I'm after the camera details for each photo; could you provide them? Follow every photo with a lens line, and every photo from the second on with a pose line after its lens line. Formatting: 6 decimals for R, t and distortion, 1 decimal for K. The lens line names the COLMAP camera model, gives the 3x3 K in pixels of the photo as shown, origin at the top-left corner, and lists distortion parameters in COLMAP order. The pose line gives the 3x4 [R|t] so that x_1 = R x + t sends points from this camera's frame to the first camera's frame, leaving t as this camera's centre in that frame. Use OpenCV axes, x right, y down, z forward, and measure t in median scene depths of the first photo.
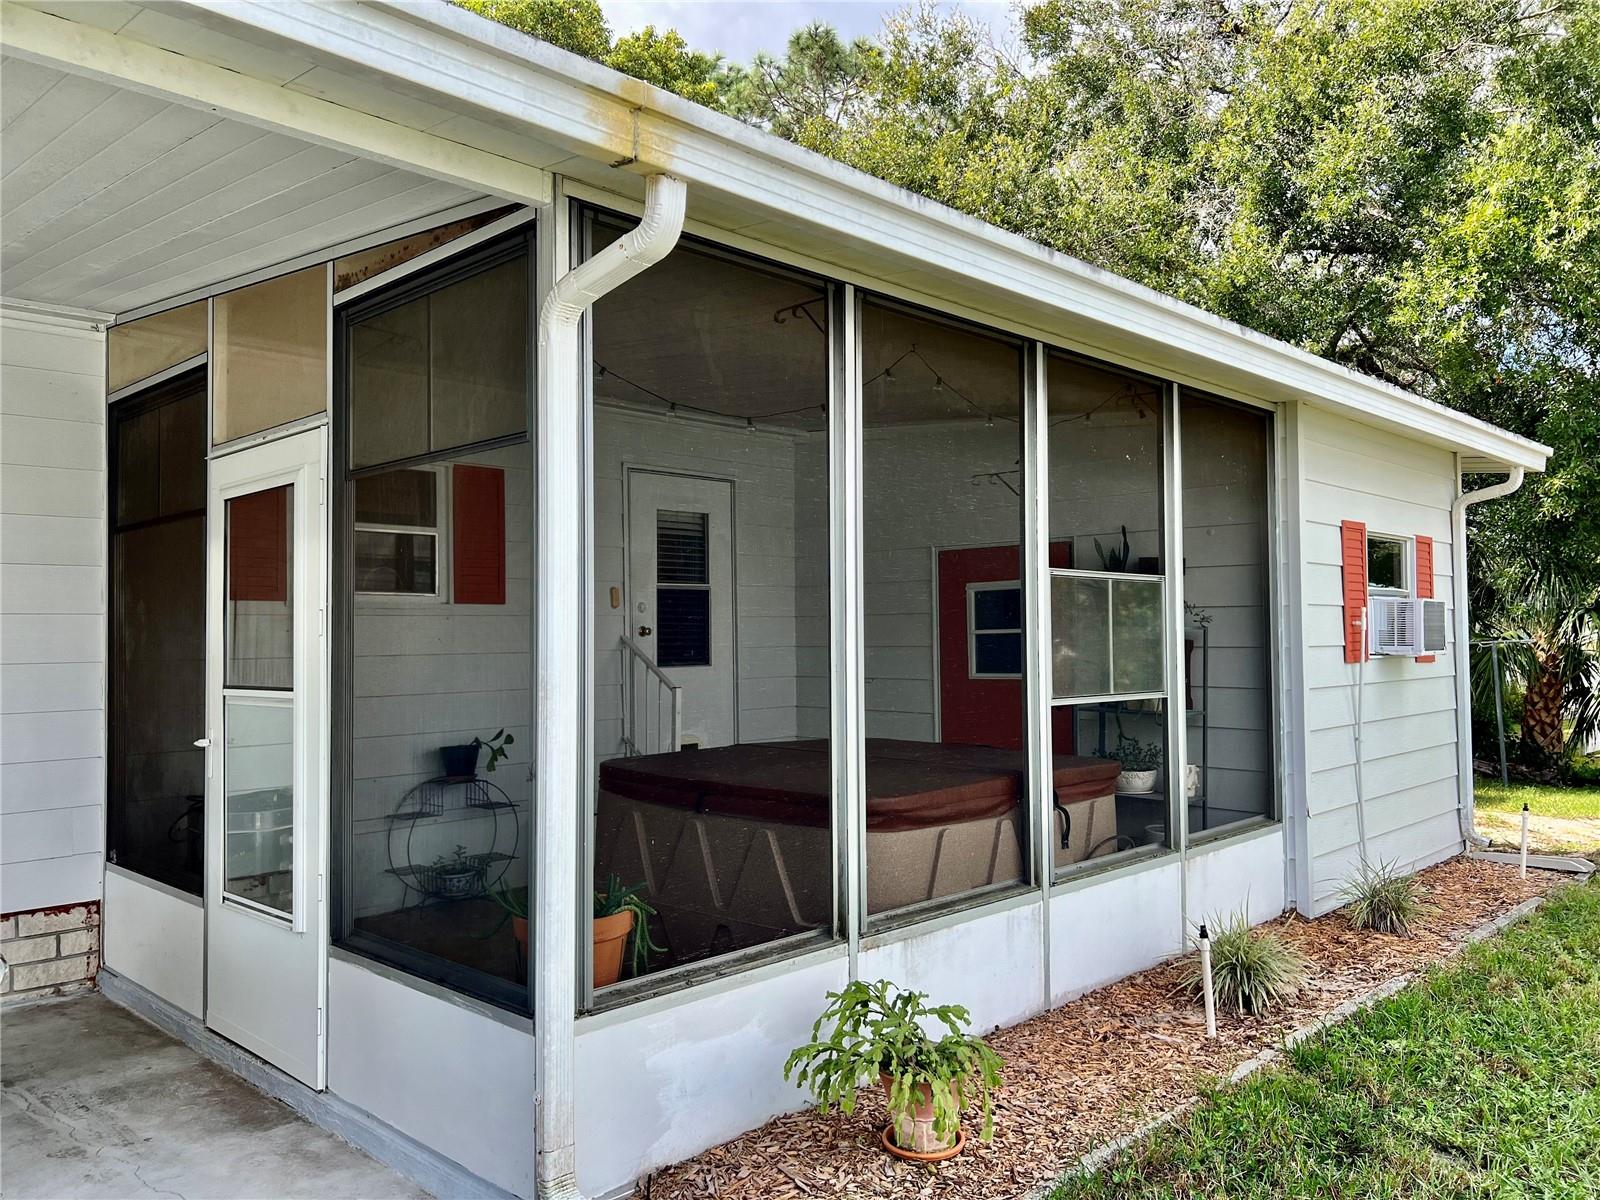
lens RADIAL K [[1203.3, 0, 800.0], [0, 1203.3, 600.0], [0, 0, 1]] dist [0.071704, -0.082087]
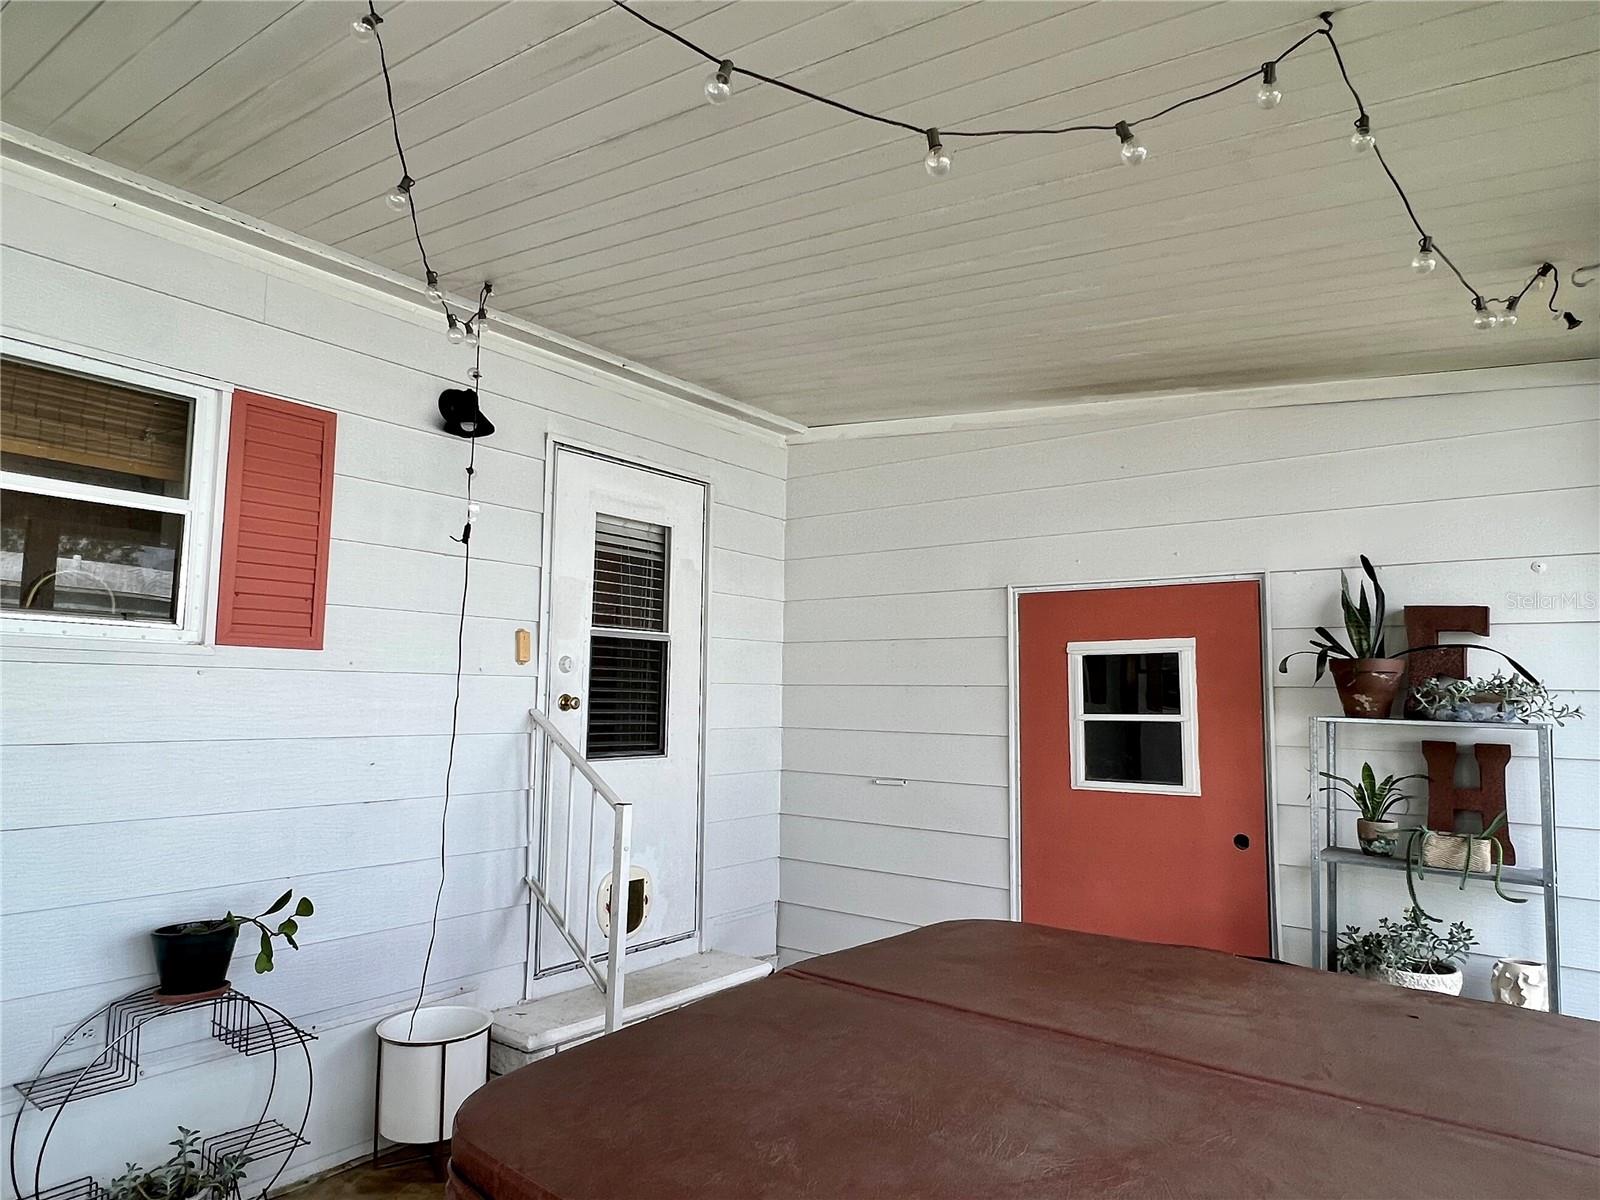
lens RADIAL K [[974.9, 0, 800.0], [0, 974.9, 600.0], [0, 0, 1]] dist [-0.032965, 0.001279]
pose [[0.992739, 0.037367, 0.114341, -0.069588], [-0.029831, 0.997312, -0.066921, 0.002984], [-0.116535, 0.063024, 0.991185, 0.482853]]
